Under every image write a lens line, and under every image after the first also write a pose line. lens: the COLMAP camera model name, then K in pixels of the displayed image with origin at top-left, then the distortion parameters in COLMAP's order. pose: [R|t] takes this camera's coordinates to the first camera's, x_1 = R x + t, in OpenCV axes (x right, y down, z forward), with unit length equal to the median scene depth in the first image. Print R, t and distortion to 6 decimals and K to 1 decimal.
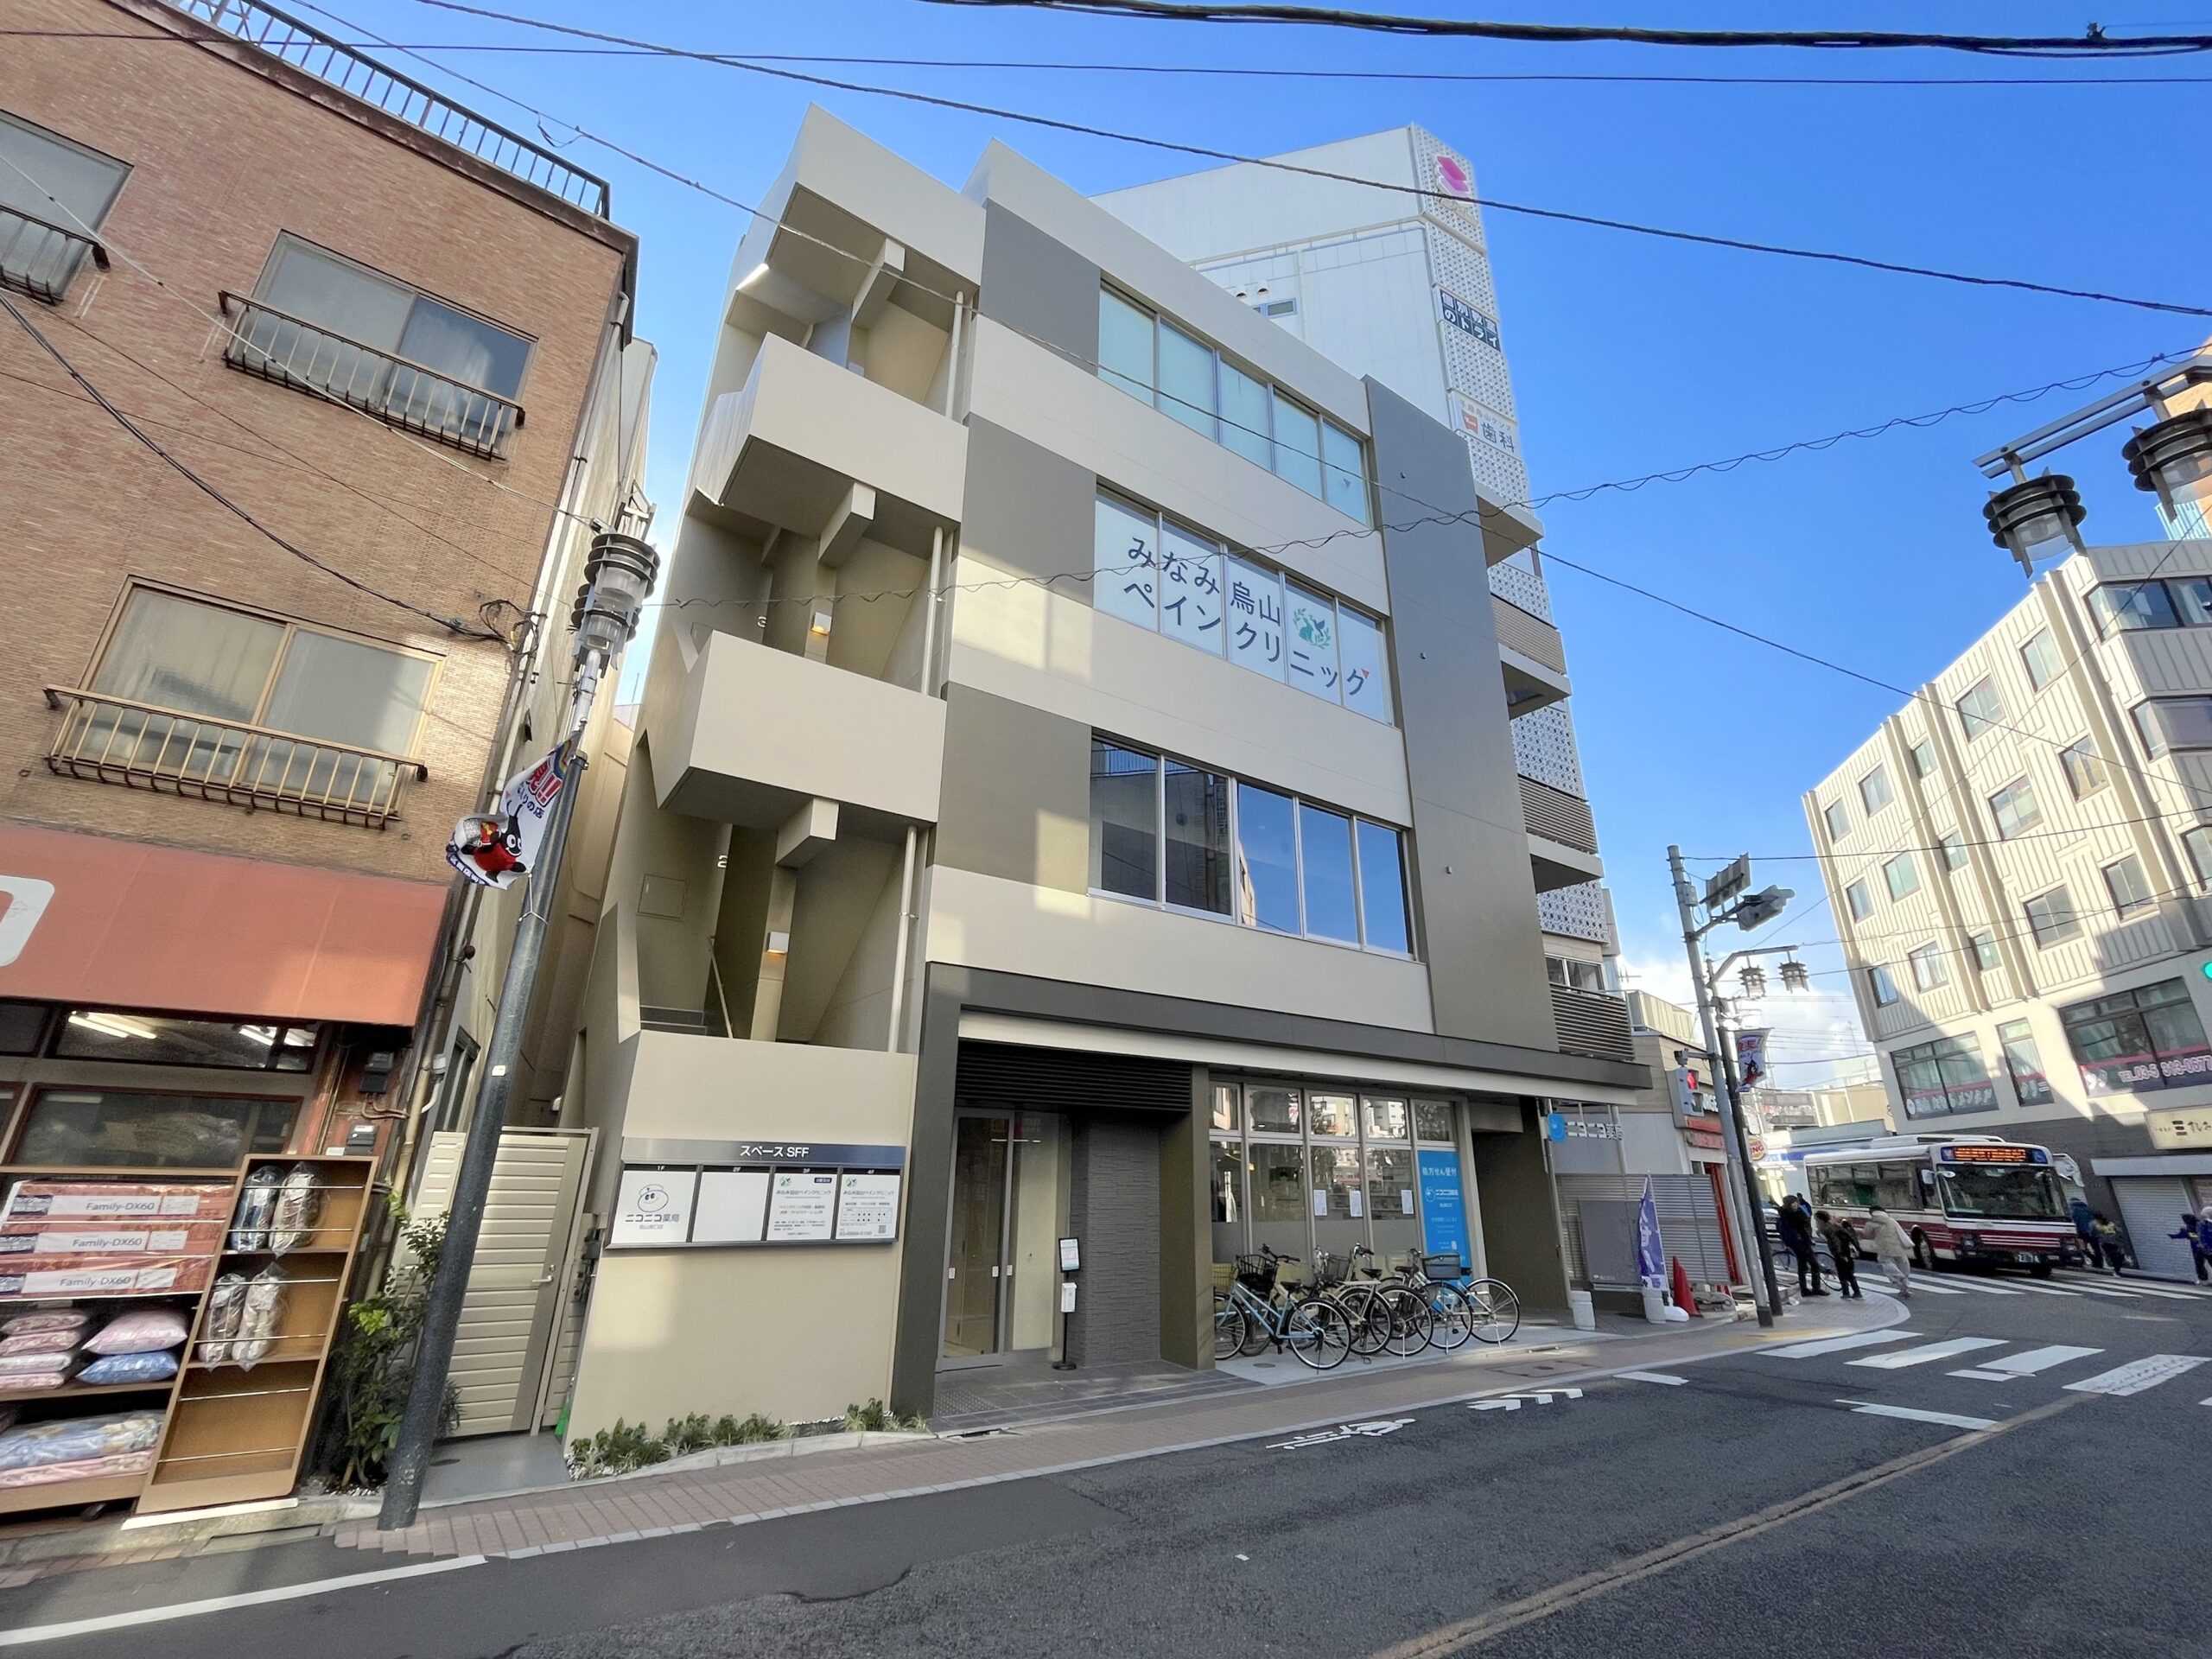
lens RADIAL K [[948.7, 0, 1106.0], [0, 948.7, 829.5], [0, 0, 1]] dist [0.002369, 0.000385]
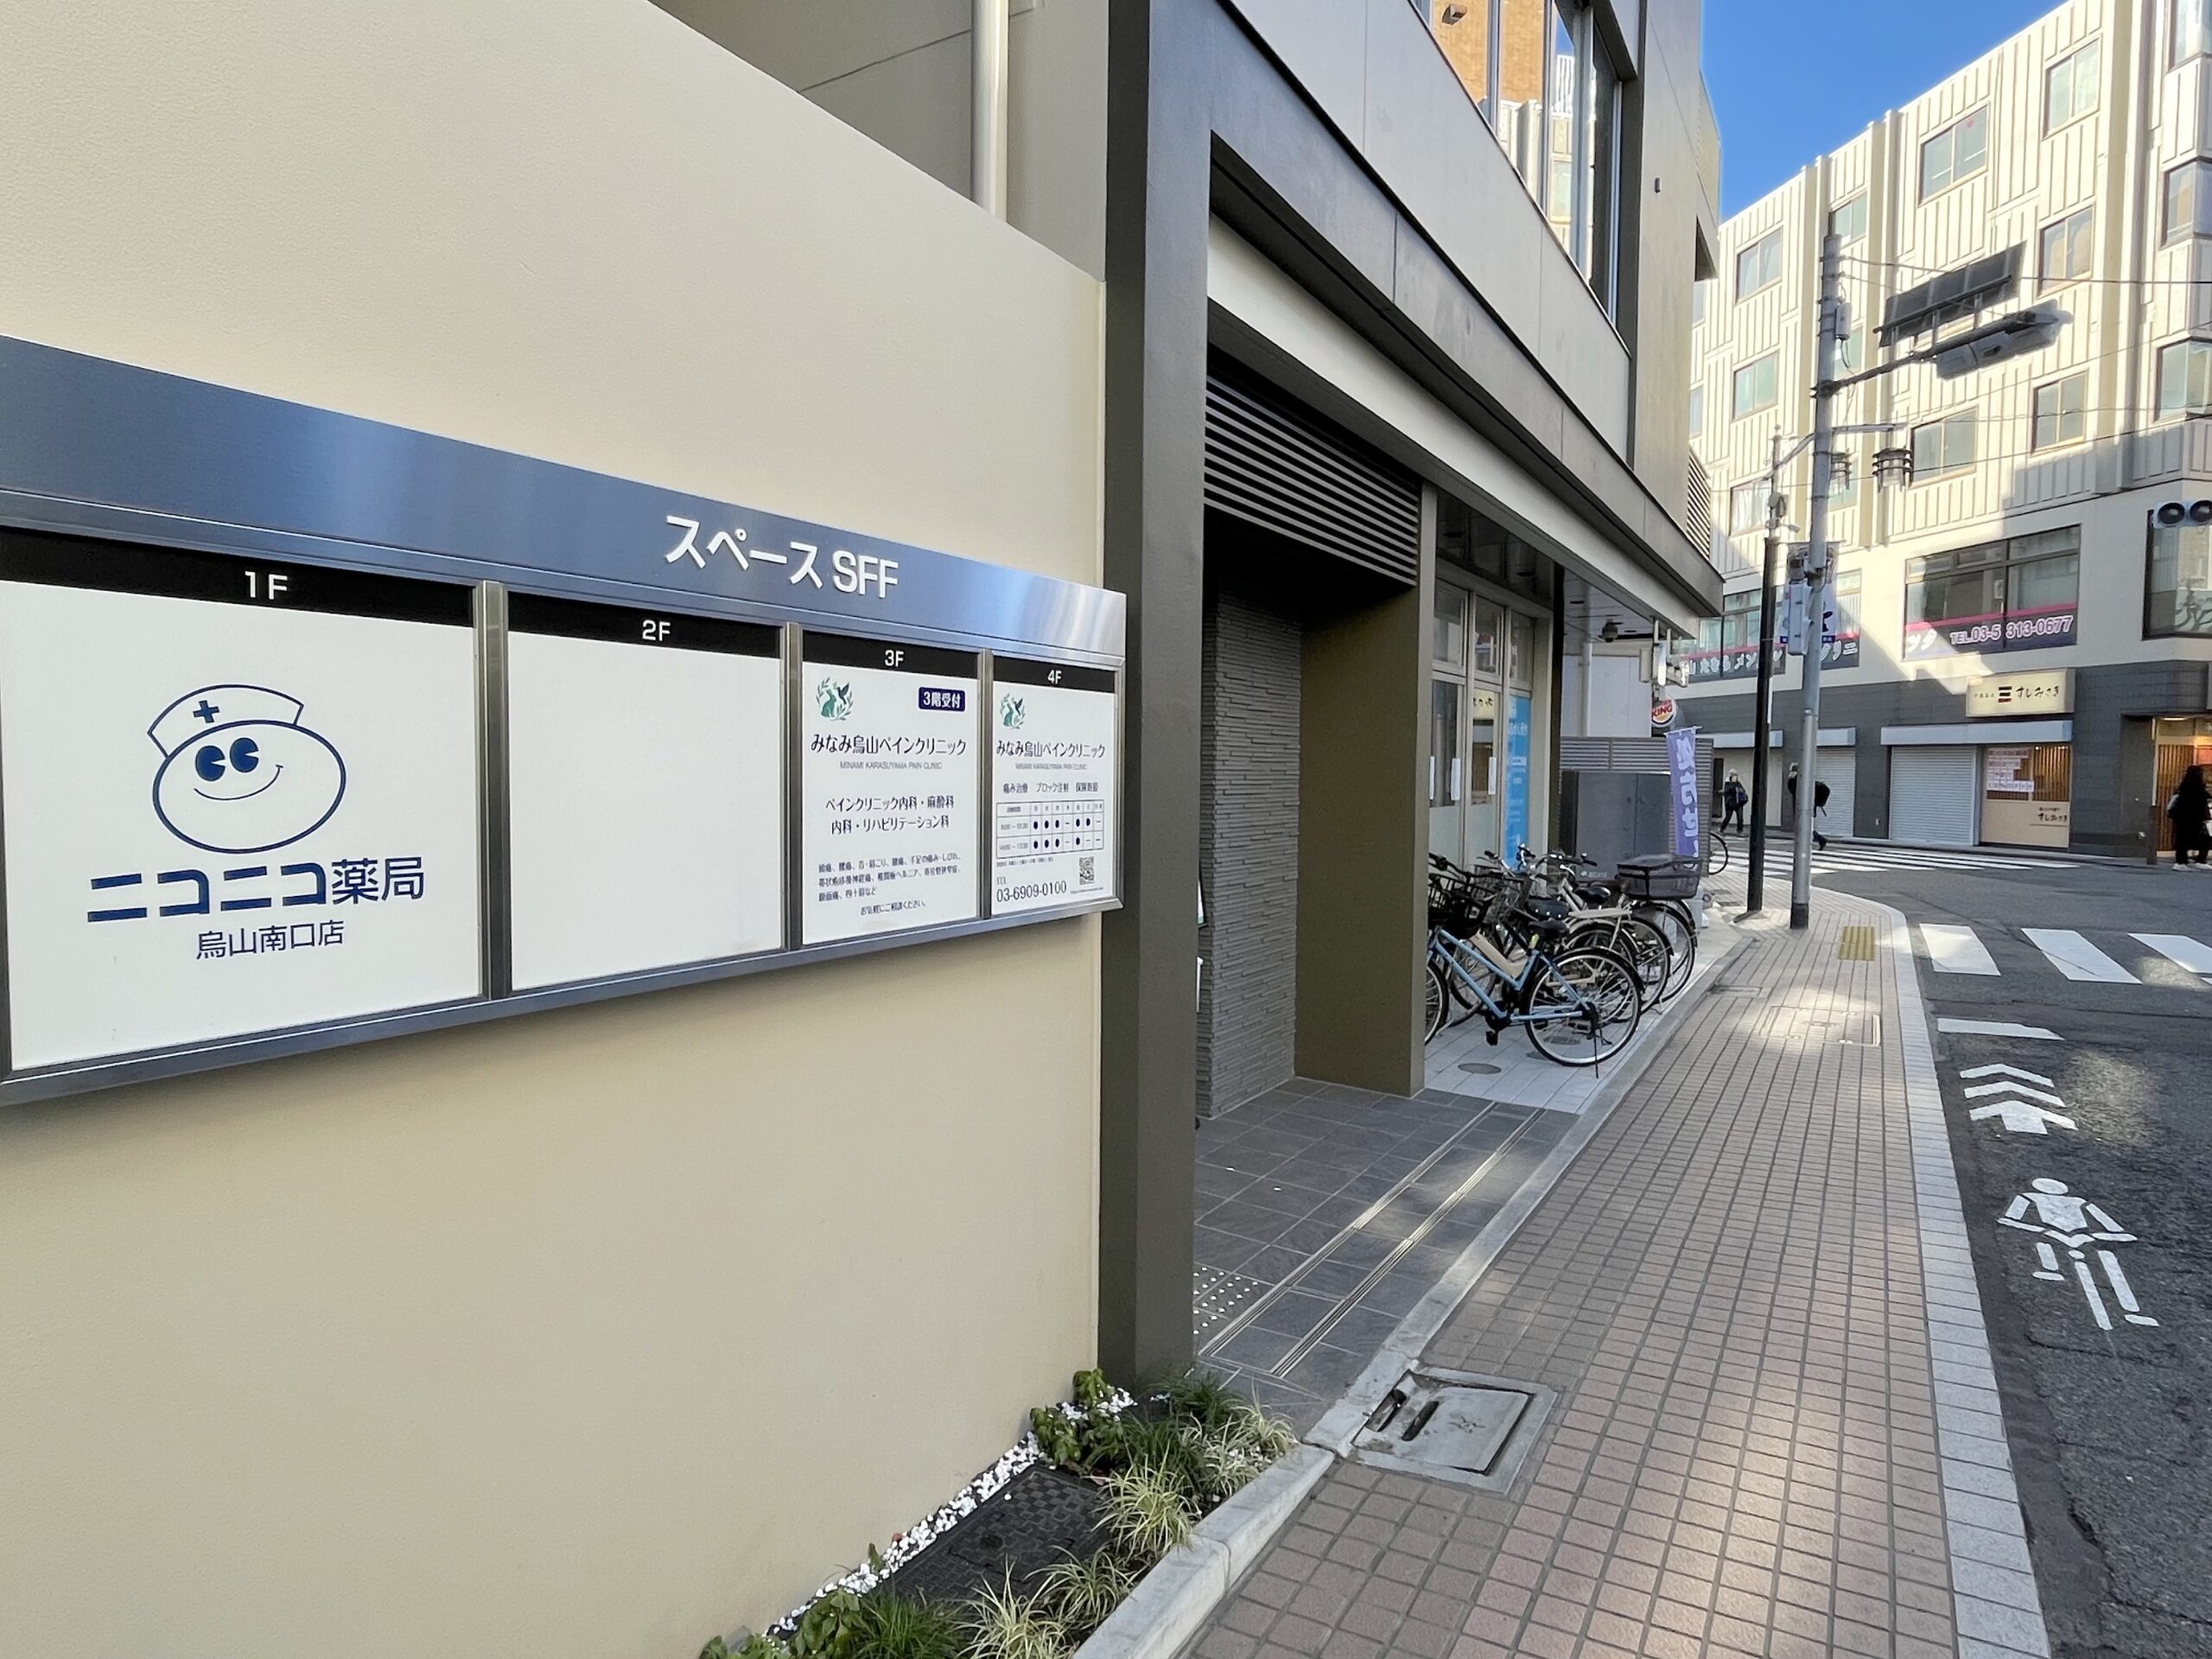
lens RADIAL K [[1283.7, 0, 1106.0], [0, 1283.7, 829.5], [0, 0, 1]] dist [0.002046, 0.000848]
pose [[0.903626, -0.022642, 0.427724, -0.224810], [-0.151451, 0.917202, 0.368514, 0.152655], [-0.400653, -0.397778, 0.825378, 0.391481]]
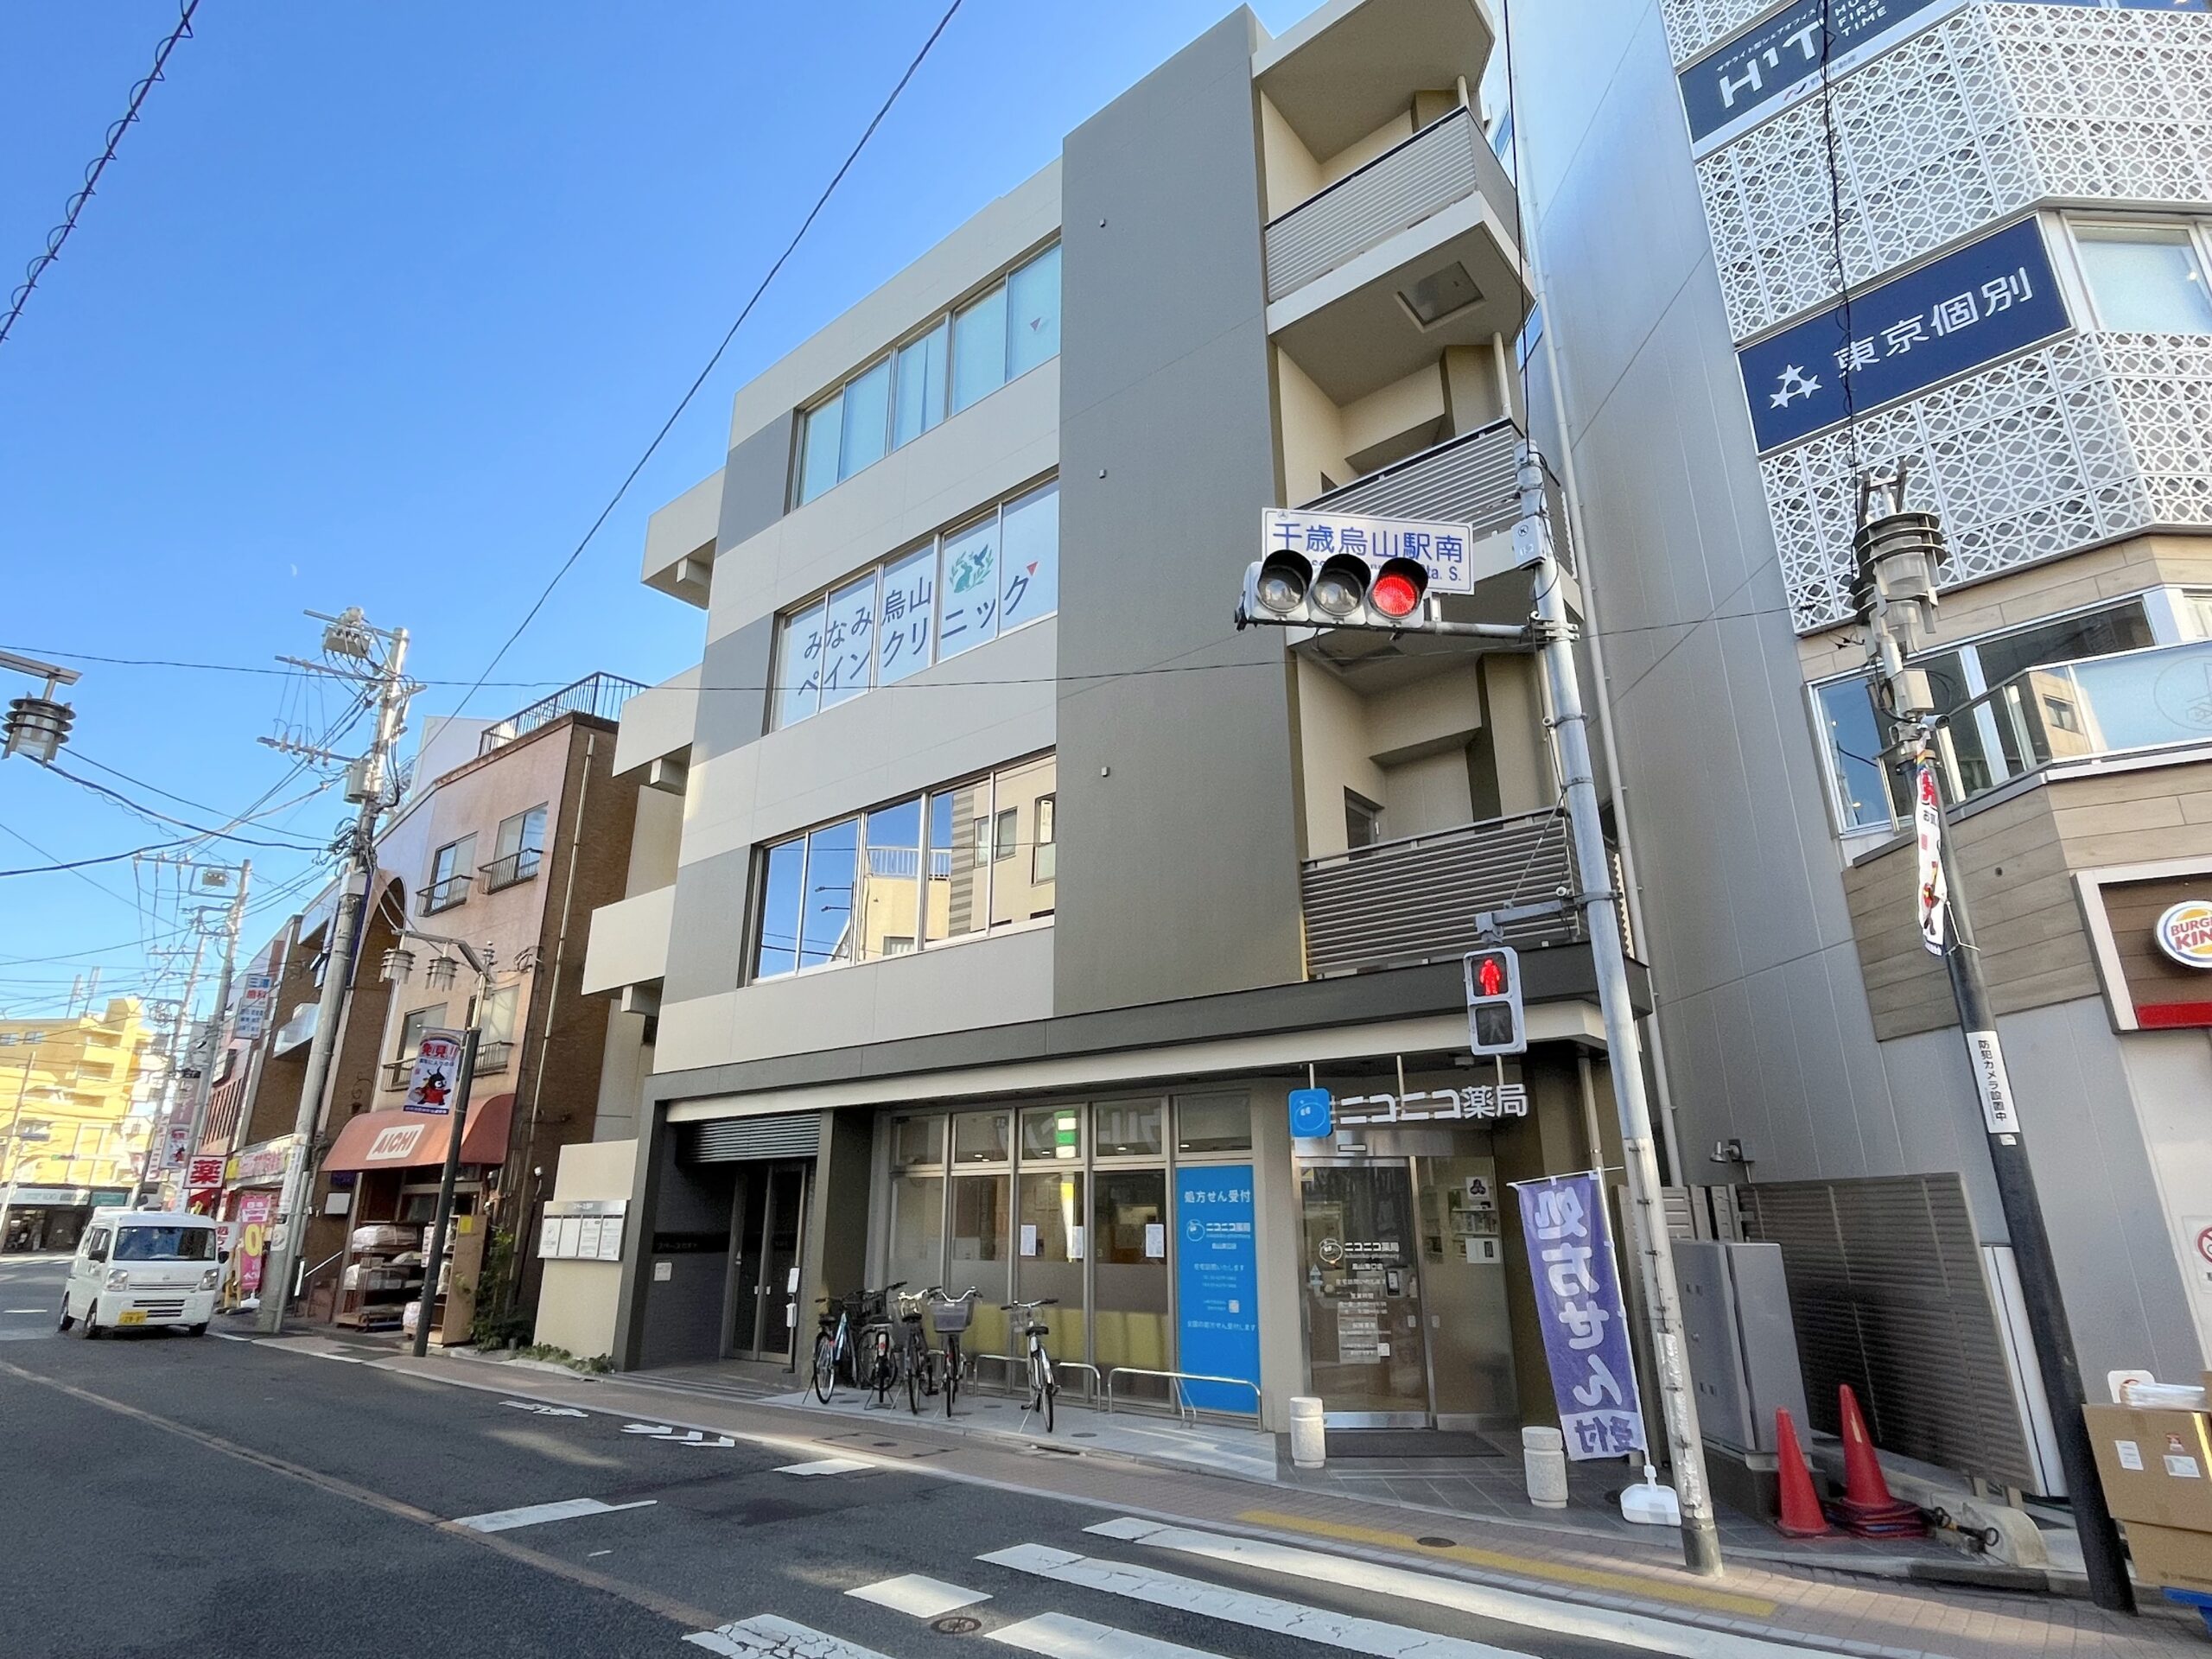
lens RADIAL K [[1166.8, 0, 1106.0], [0, 1166.8, 829.5], [0, 0, 1]] dist [-0.004828, -0.001532]
pose [[0.281484, -0.317098, -0.905658, 1.147383], [0.341864, 0.915030, -0.214126, 0.270628], [0.896602, -0.249338, 0.365971, 0.688265]]
